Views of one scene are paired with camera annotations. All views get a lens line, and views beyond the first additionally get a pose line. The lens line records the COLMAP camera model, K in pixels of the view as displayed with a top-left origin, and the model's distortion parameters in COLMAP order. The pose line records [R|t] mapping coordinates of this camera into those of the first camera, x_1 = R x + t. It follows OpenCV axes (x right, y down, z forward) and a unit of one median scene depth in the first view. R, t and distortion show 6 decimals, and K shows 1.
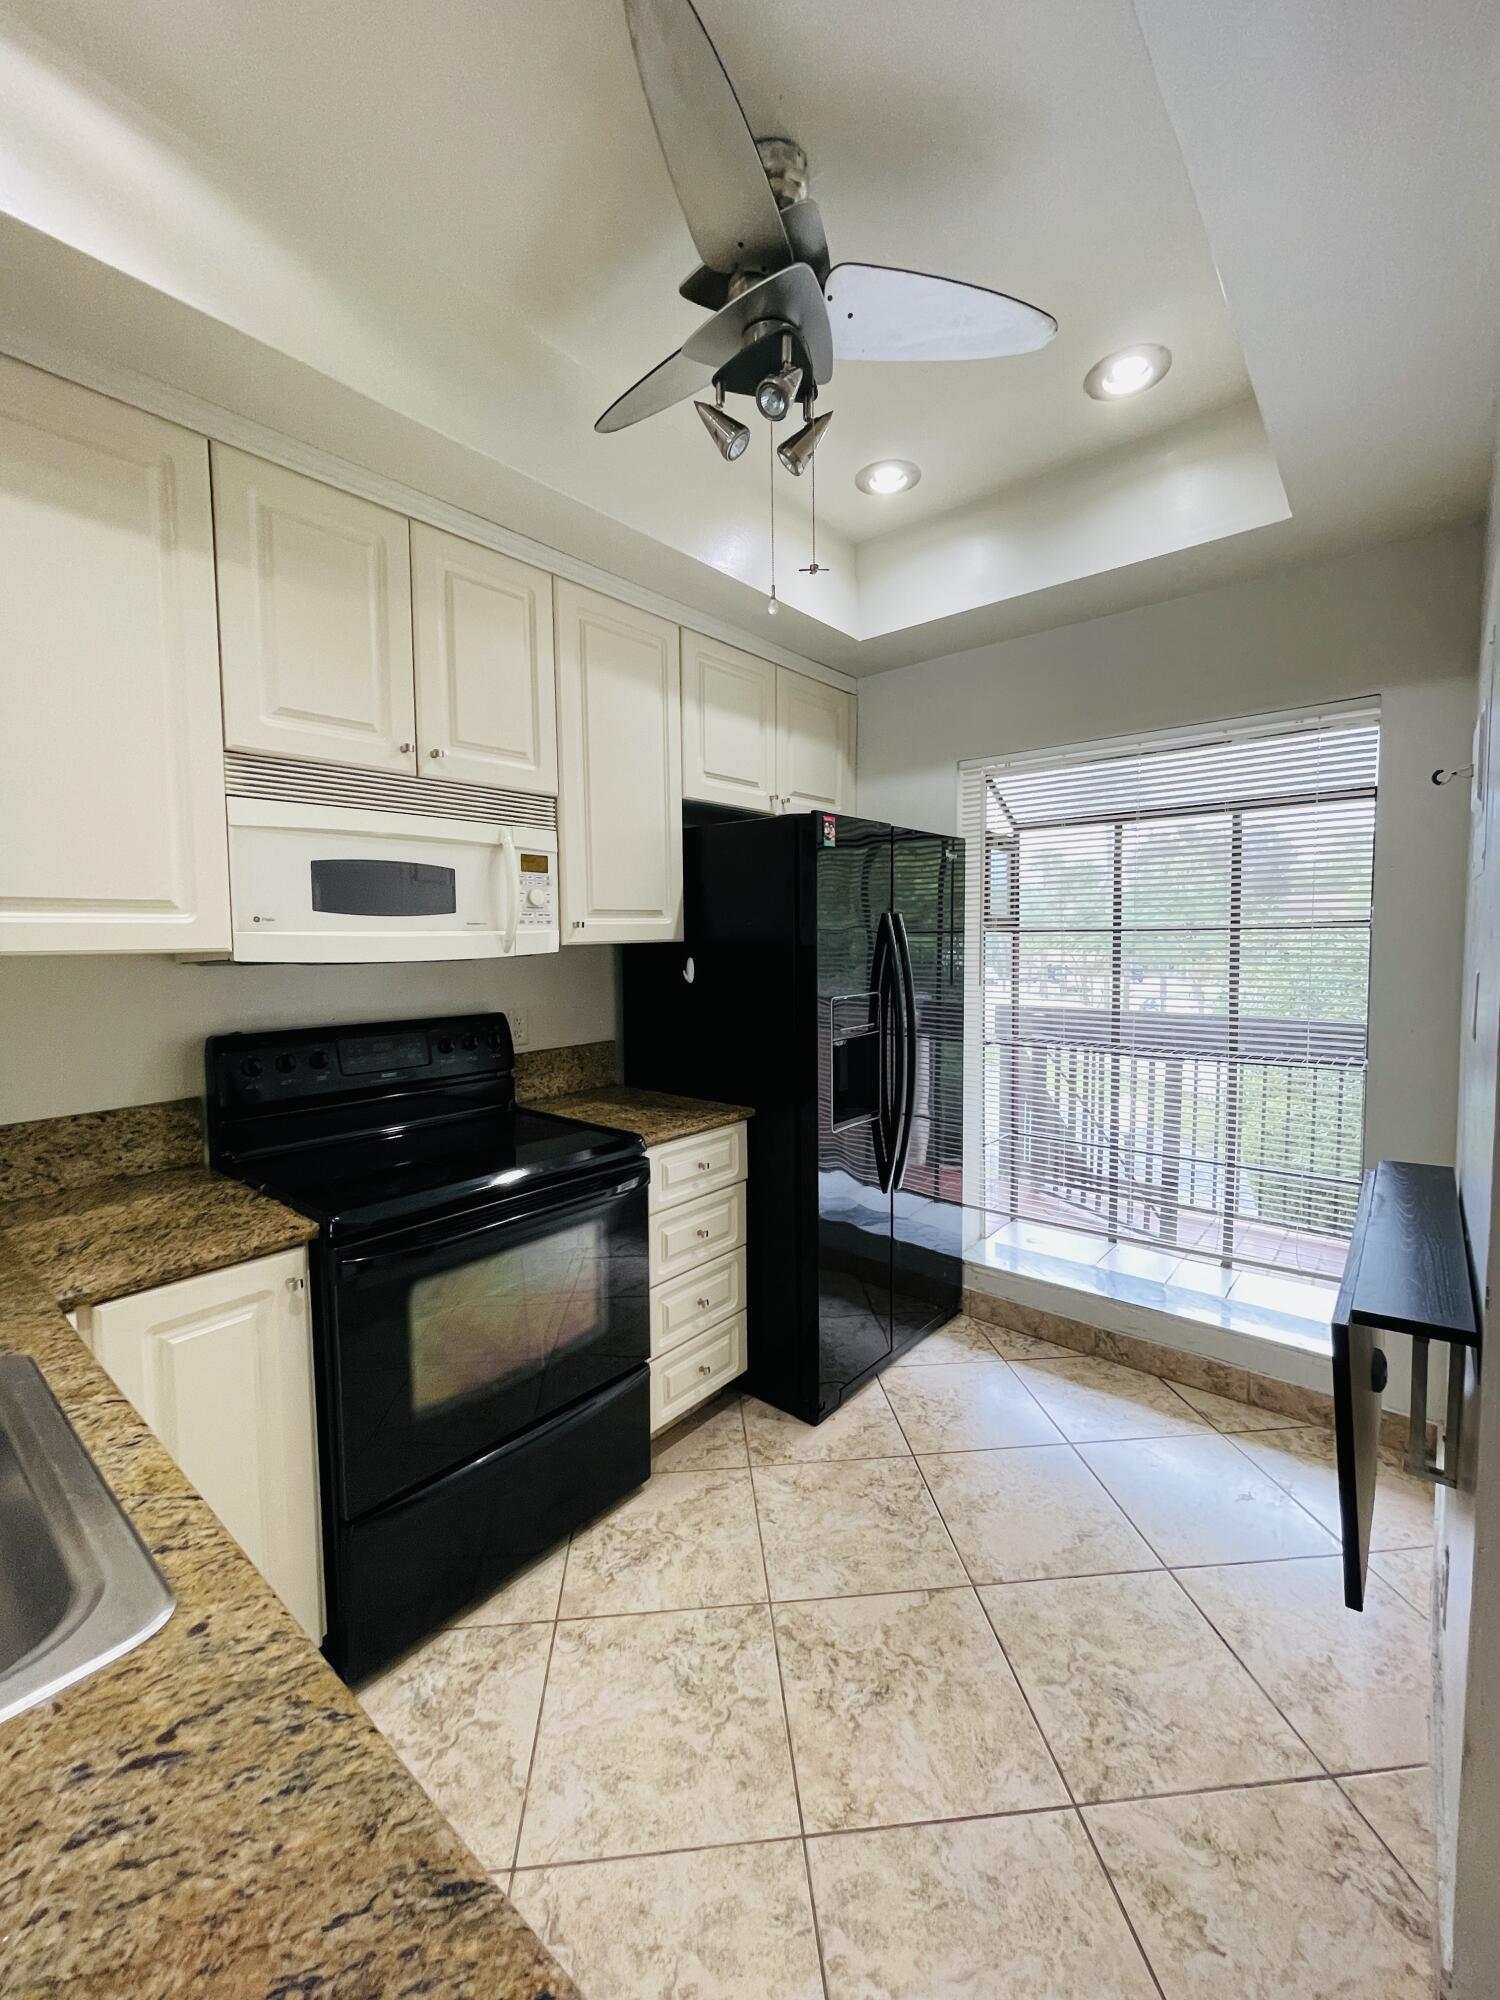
lens RADIAL K [[801.9, 0, 745.4], [0, 801.9, 990.8], [0, 0, 1]] dist [-0.002864, 0.000150]
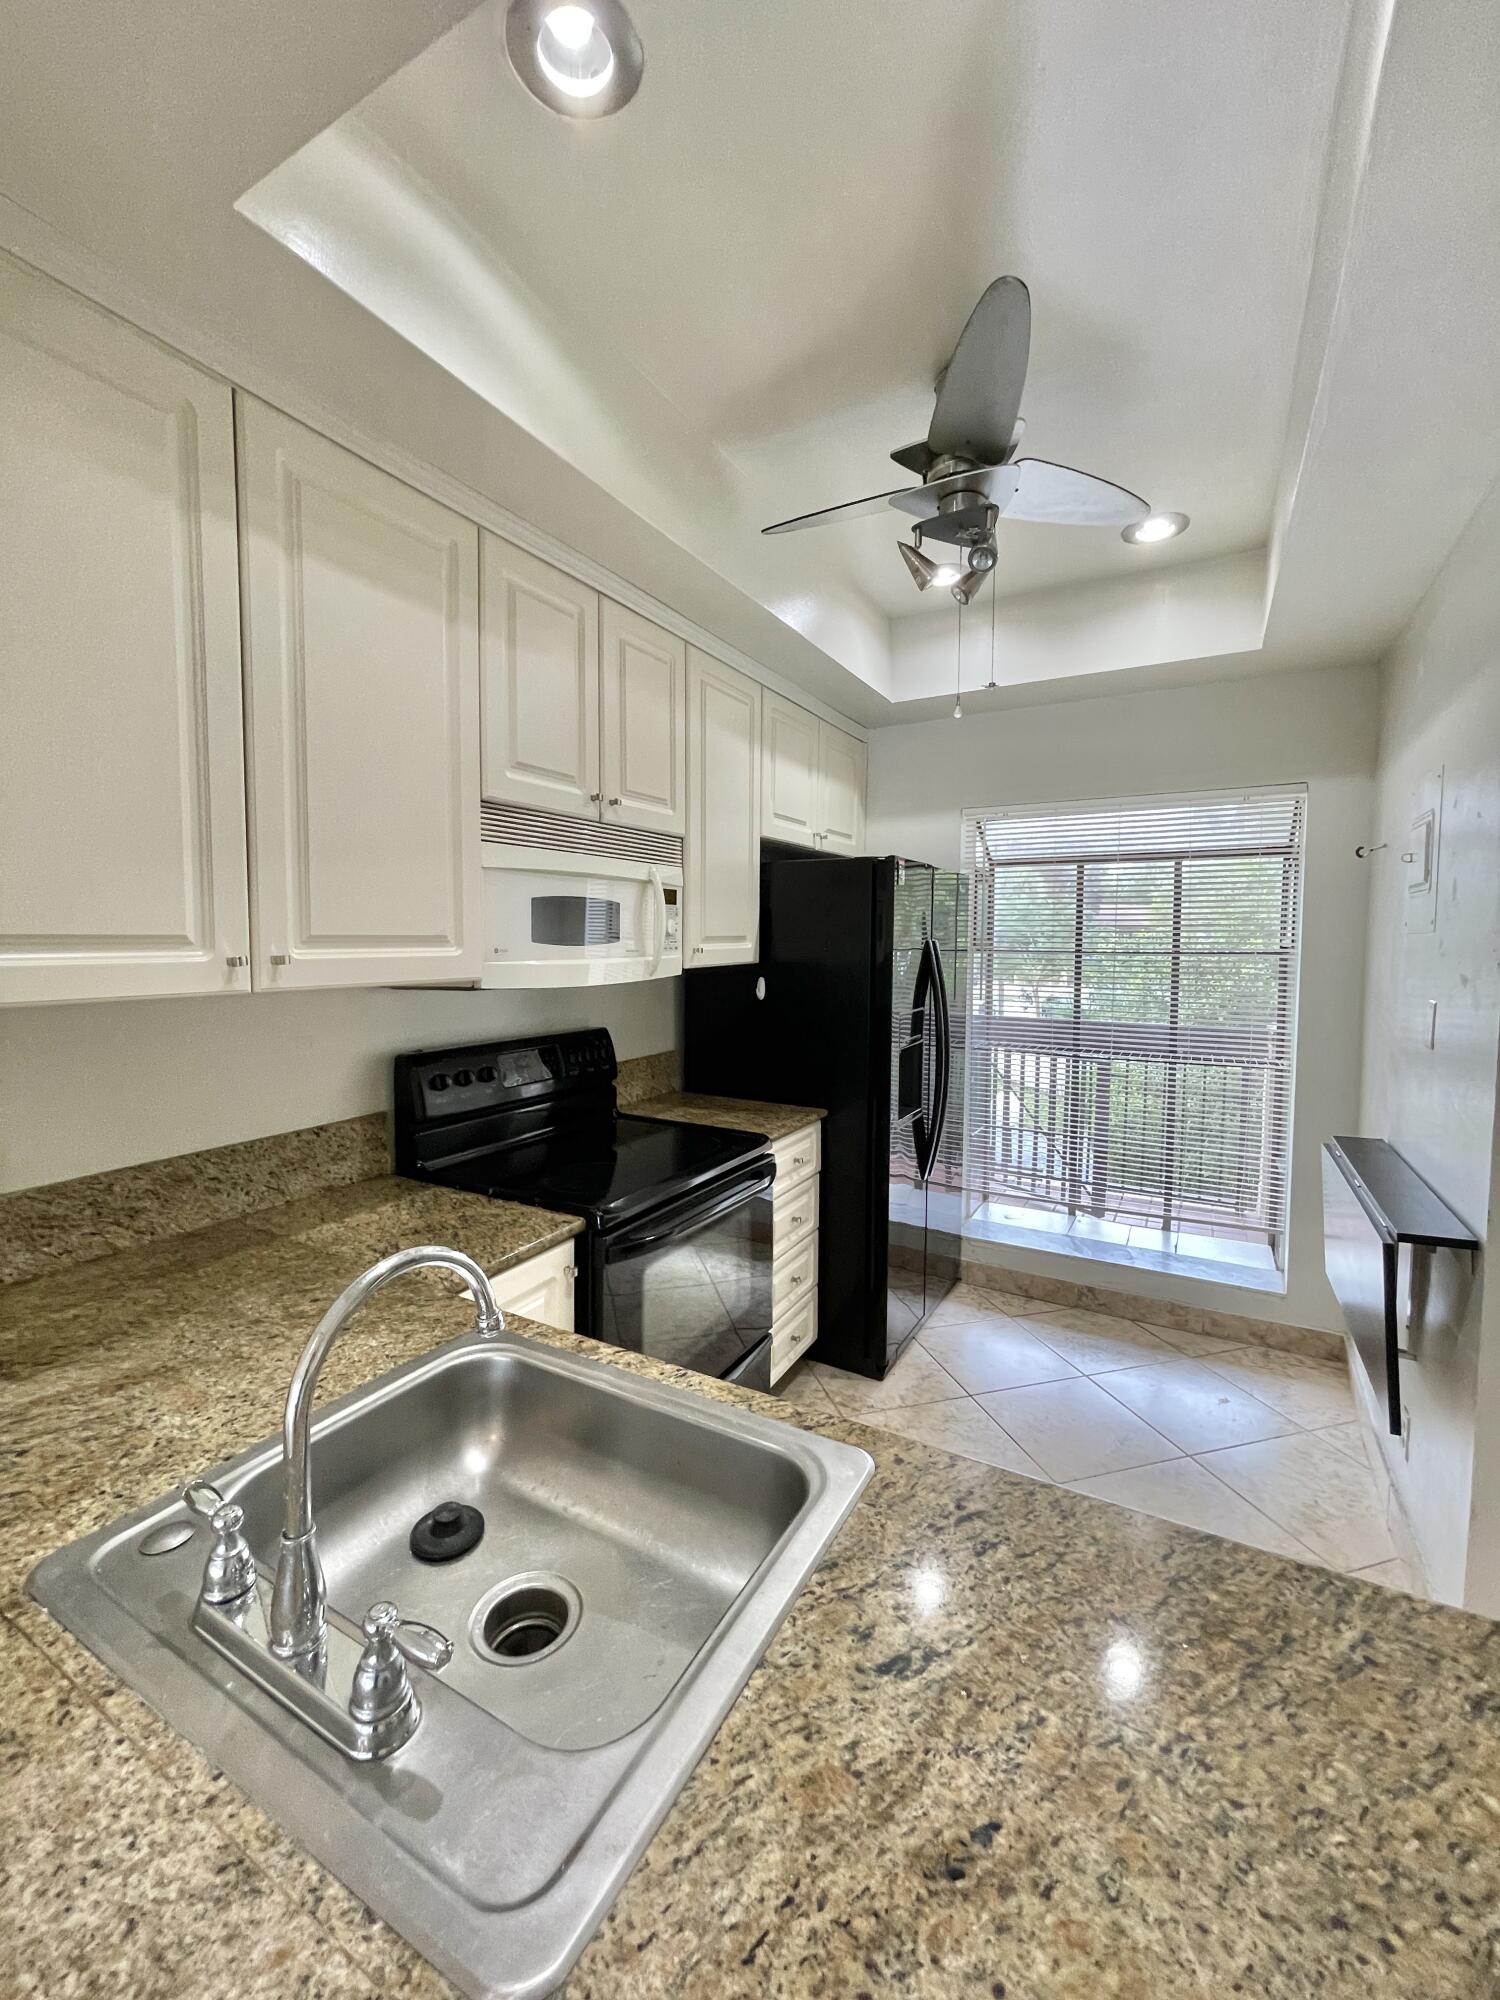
lens RADIAL K [[801.9, 0, 746.5], [0, 801.9, 991.5], [0, 0, 1]] dist [-0.002864, 0.000150]
pose [[0.983110, 0.002165, 0.183002, -0.361440], [-0.001979, 0.999997, -0.001200, -0.024390], [-0.183005, 0.000817, 0.983112, -0.125301]]
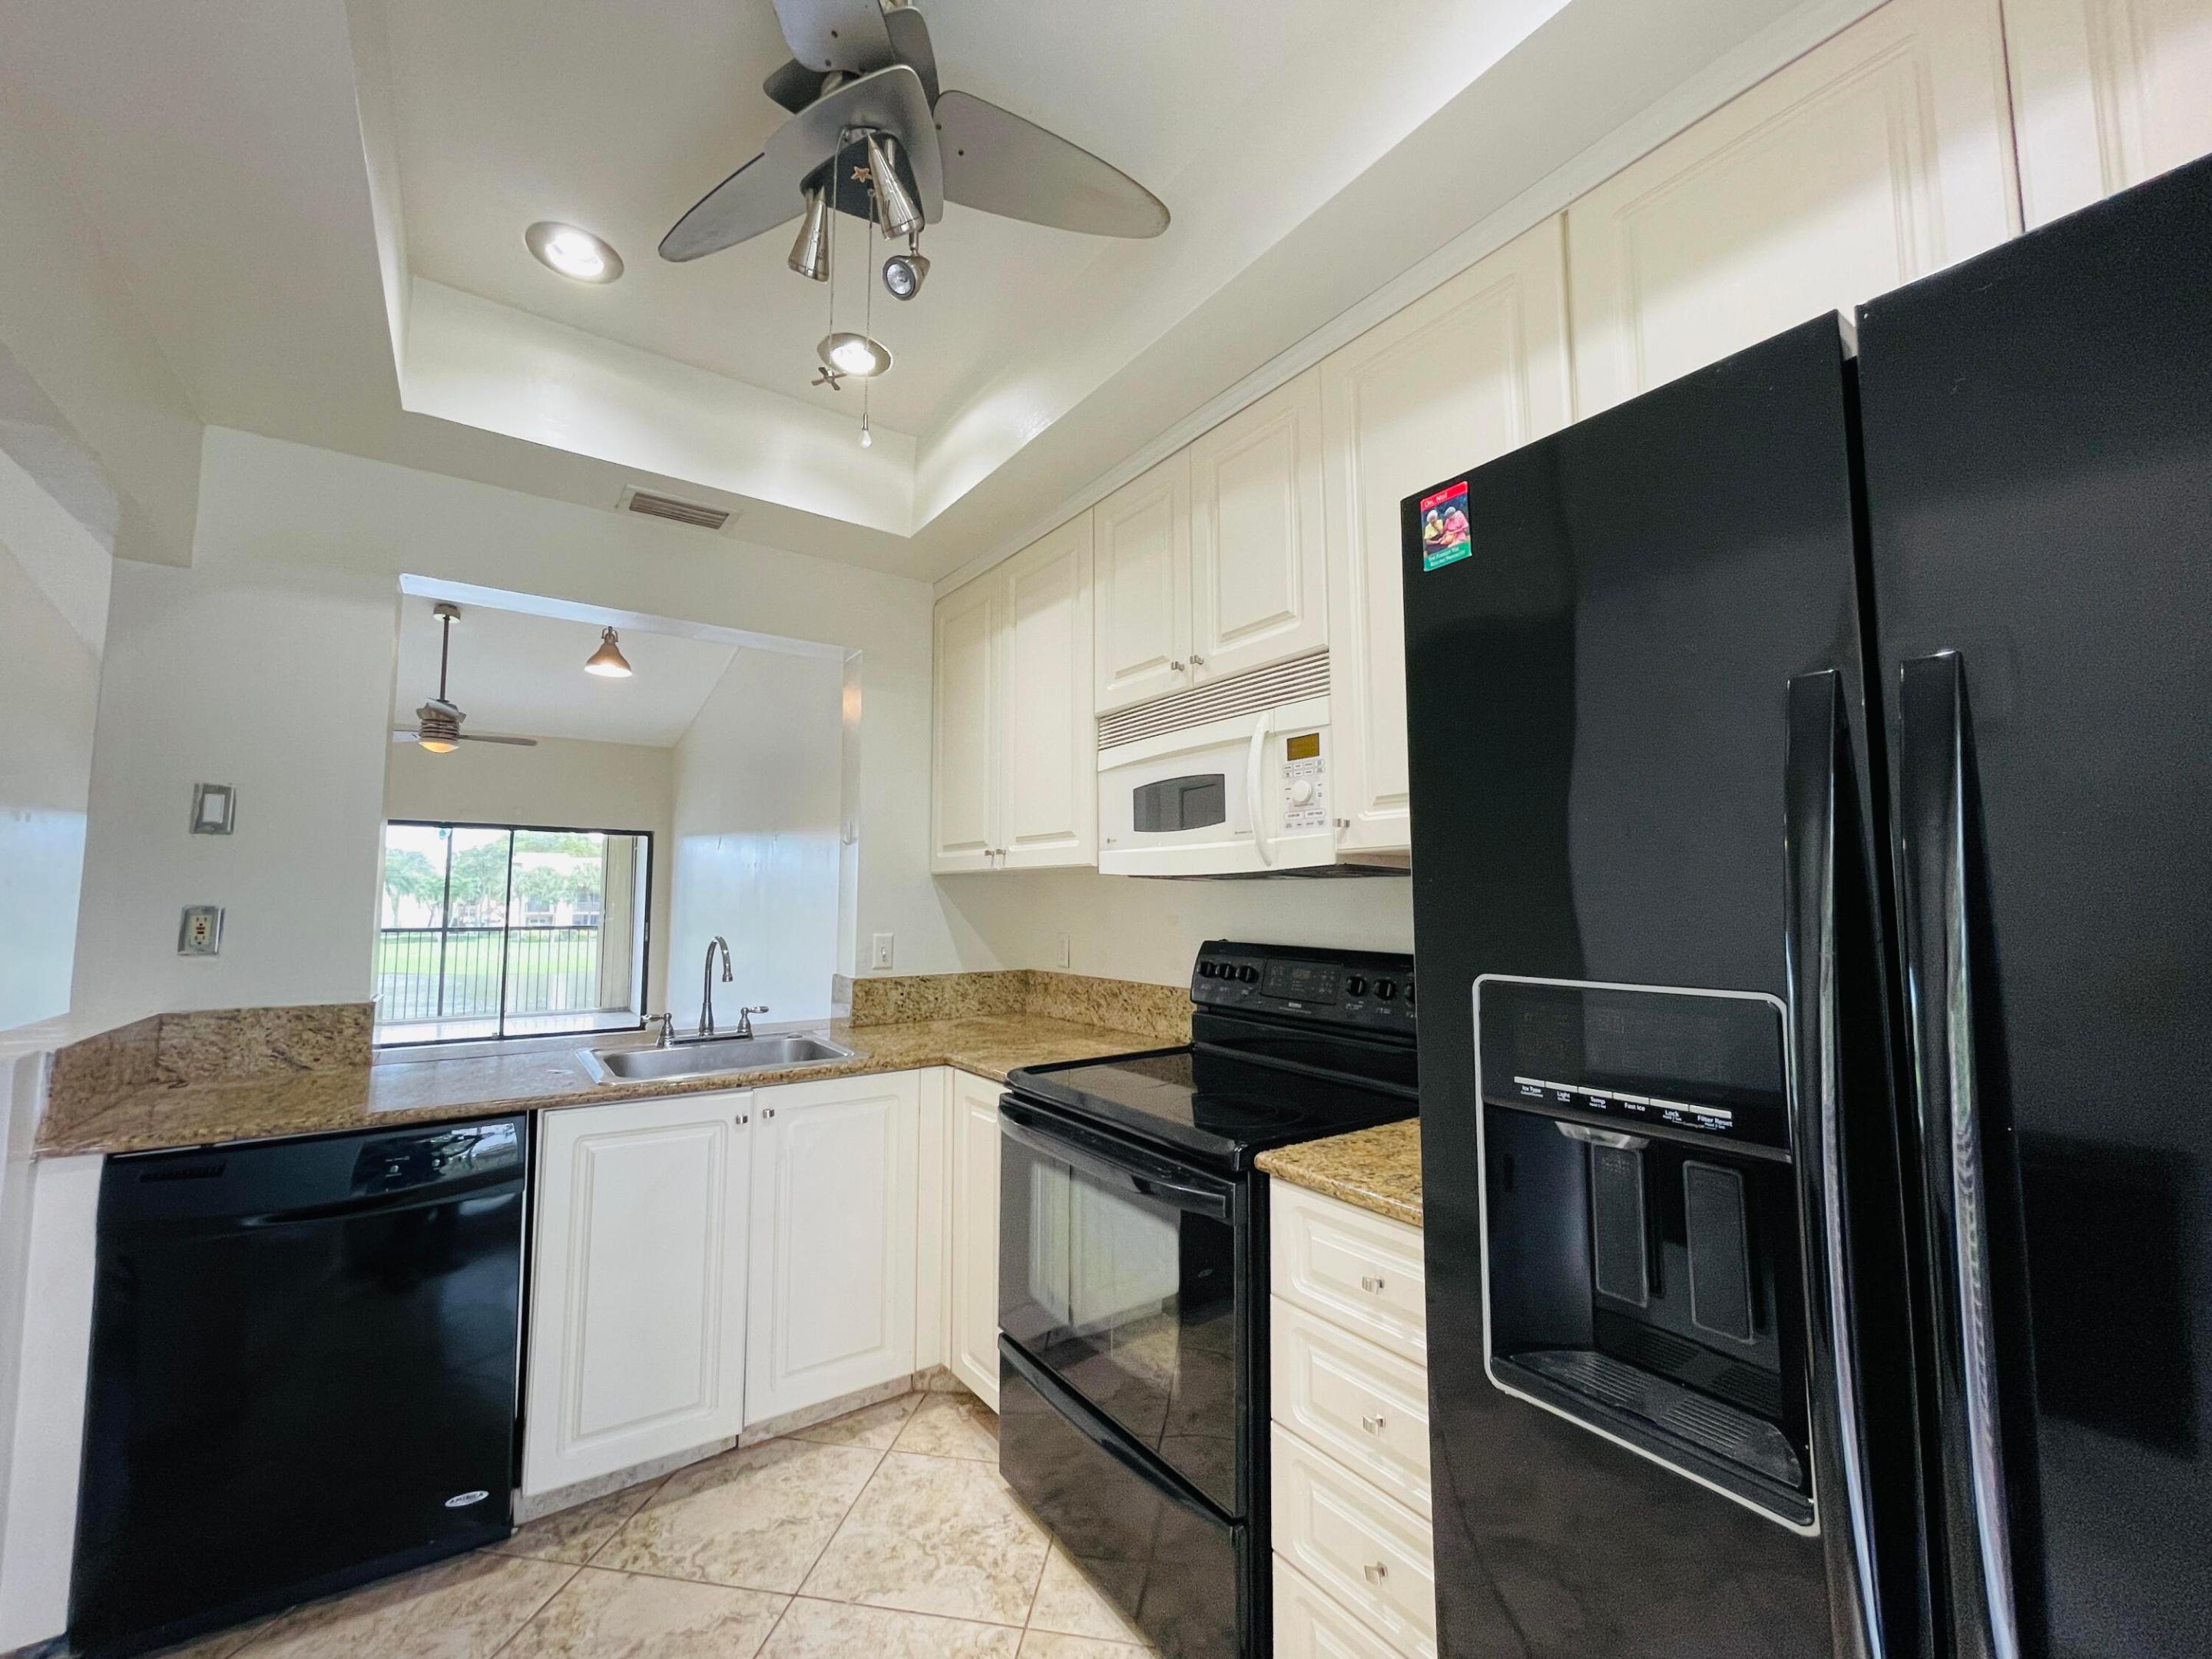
lens RADIAL K [[886.9, 0, 1095.6], [0, 886.9, 832.8], [0, 0, 1]] dist [-0.002864, 0.000150]
pose [[-0.254784, -0.062600, -0.964970, 0.585944], [-0.066678, 0.996665, -0.047051, -0.026130], [0.964696, 0.052355, -0.258109, 1.032579]]
